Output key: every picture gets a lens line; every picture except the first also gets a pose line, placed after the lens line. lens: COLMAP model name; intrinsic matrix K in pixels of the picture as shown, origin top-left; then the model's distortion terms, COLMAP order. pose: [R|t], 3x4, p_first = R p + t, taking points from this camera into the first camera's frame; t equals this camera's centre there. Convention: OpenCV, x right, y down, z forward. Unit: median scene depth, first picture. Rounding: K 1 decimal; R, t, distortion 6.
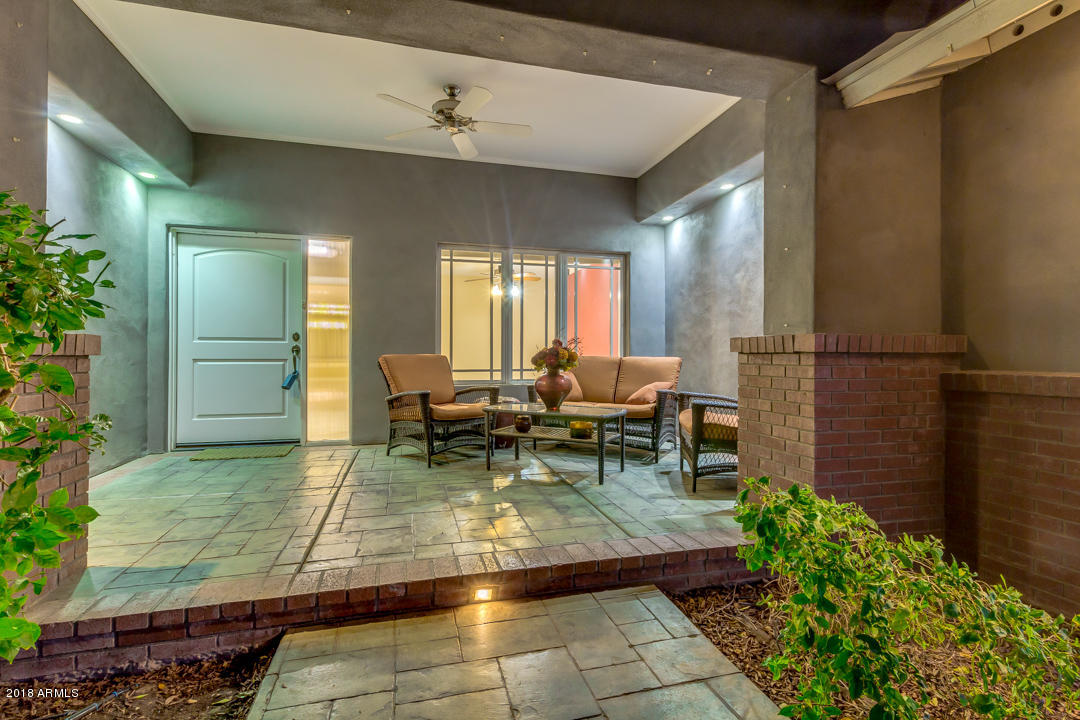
lens RADIAL K [[519.5, 0, 538.4], [0, 519.5, 359.0], [0, 0, 1]] dist [0.015583, -0.001283]
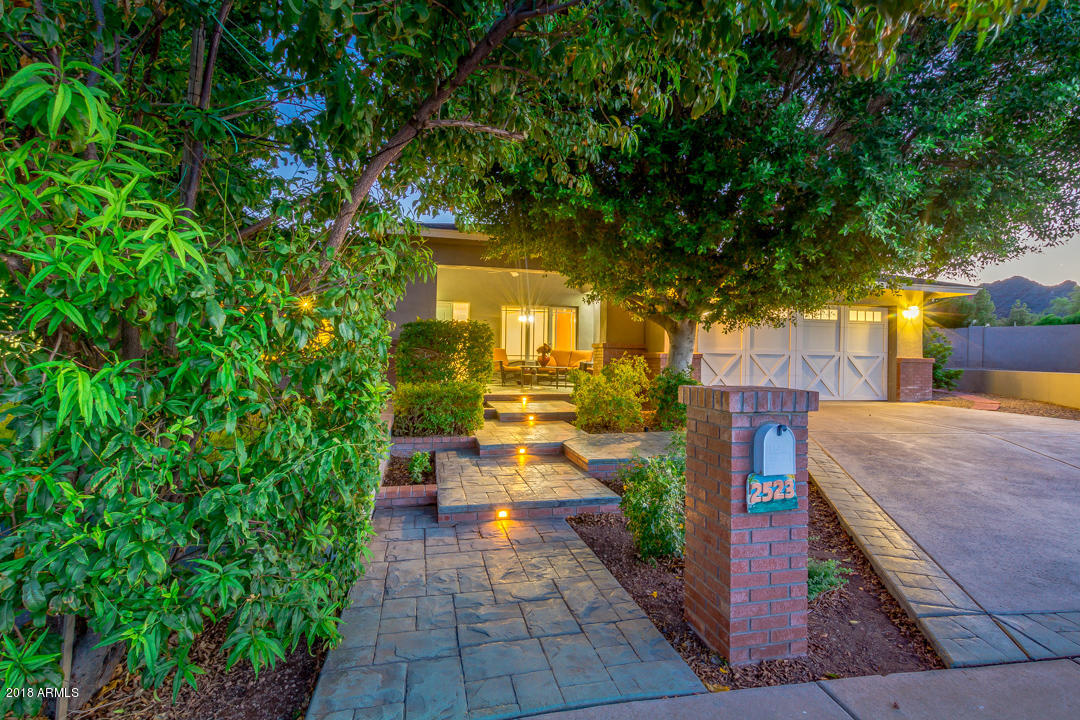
lens RADIAL K [[519.5, 0, 537.5], [0, 519.5, 354.7], [0, 0, 1]] dist [0.015583, -0.001283]
pose [[0.999547, 0.005039, -0.029680, 0.069144], [-0.005086, 0.999986, -0.001503, 0.027470], [0.029672, 0.001653, 0.999558, -1.710313]]
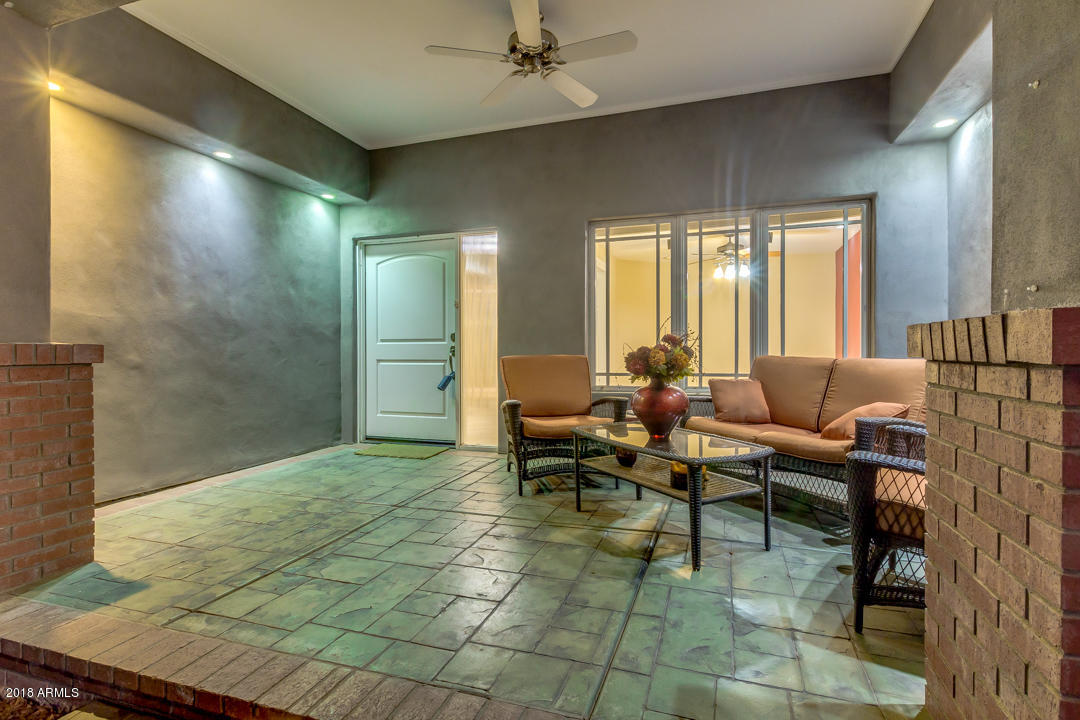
lens RADIAL K [[519.5, 0, 545.6], [0, 519.5, 357.7], [0, 0, 1]] dist [0.015583, -0.001283]
pose [[0.834745, 0.002214, -0.550633, 0.233658], [0.001933, 0.999974, 0.006951, -0.010836], [0.550634, -0.006867, 0.834719, 0.291962]]
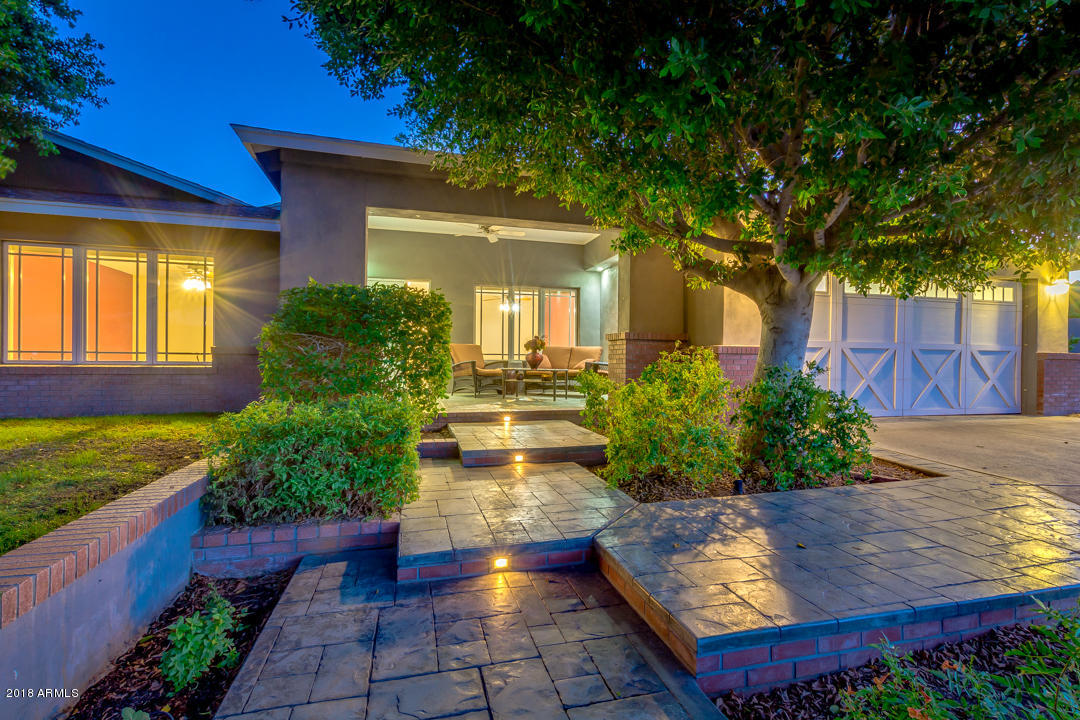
lens RADIAL K [[502.6, 0, 540.8], [0, 502.6, 366.6], [0, 0, 1]] dist [0.020888, -0.000217]
pose [[0.999939, -0.000769, 0.010997, 0.026536], [0.000625, 0.999914, 0.013063, 0.051752], [-0.011007, -0.013055, 0.999854, -0.883543]]
